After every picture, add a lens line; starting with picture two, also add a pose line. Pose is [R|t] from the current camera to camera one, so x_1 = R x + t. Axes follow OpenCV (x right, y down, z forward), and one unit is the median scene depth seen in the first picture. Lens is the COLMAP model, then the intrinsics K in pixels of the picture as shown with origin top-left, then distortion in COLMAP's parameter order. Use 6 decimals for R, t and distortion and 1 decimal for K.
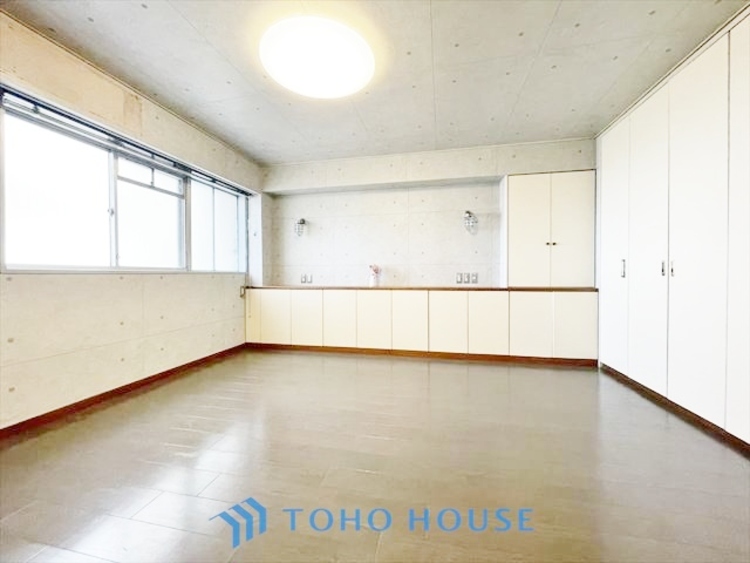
lens RADIAL K [[302.2, 0, 374.3], [0, 302.2, 279.0], [0, 0, 1]] dist [-0.000417, -0.000104]
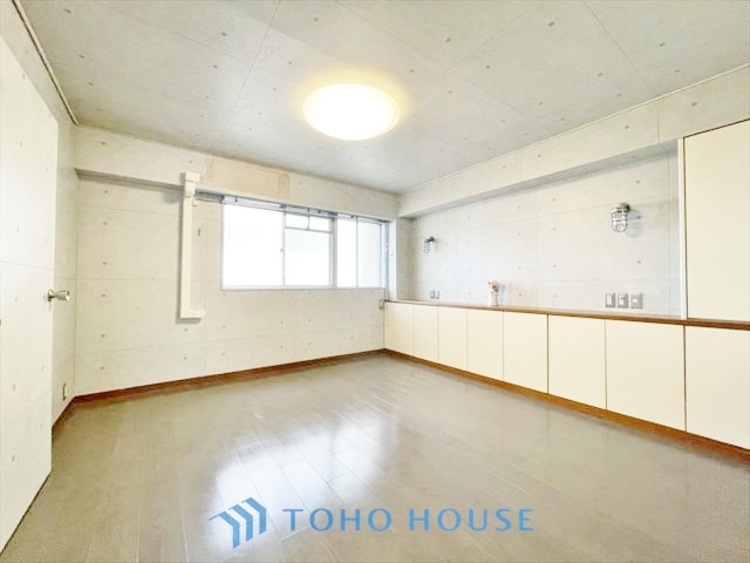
lens RADIAL K [[302.2, 0, 374.4], [0, 302.2, 279.7], [0, 0, 1]] dist [-0.000417, -0.000104]
pose [[0.744235, -0.006342, -0.667888, 0.344822], [-0.013042, 0.999626, -0.024025, -0.026458], [0.667790, 0.026591, 0.743874, 0.110790]]
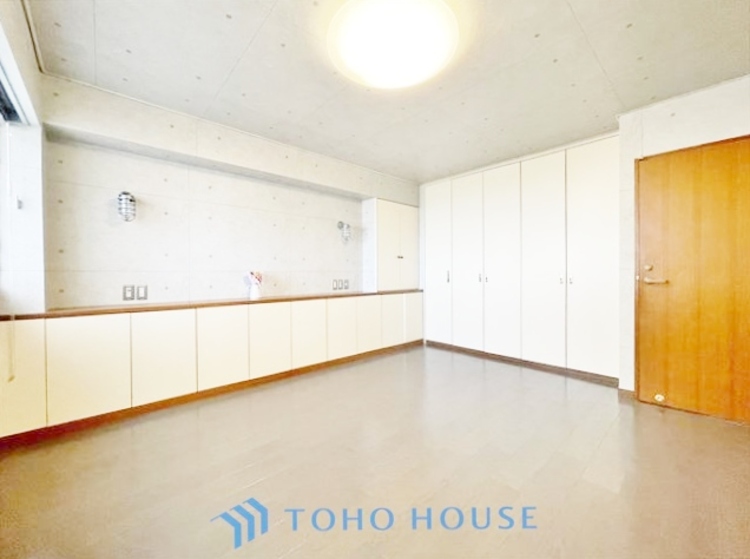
lens RADIAL K [[302.8, 0, 376.4], [0, 302.8, 278.0], [0, 0, 1]] dist [-0.006089, 0.000523]
pose [[0.579081, -0.010836, 0.815198, -0.485376], [0.015743, 0.999874, 0.002107, -0.026459], [-0.815118, 0.011613, 0.579179, 0.283817]]
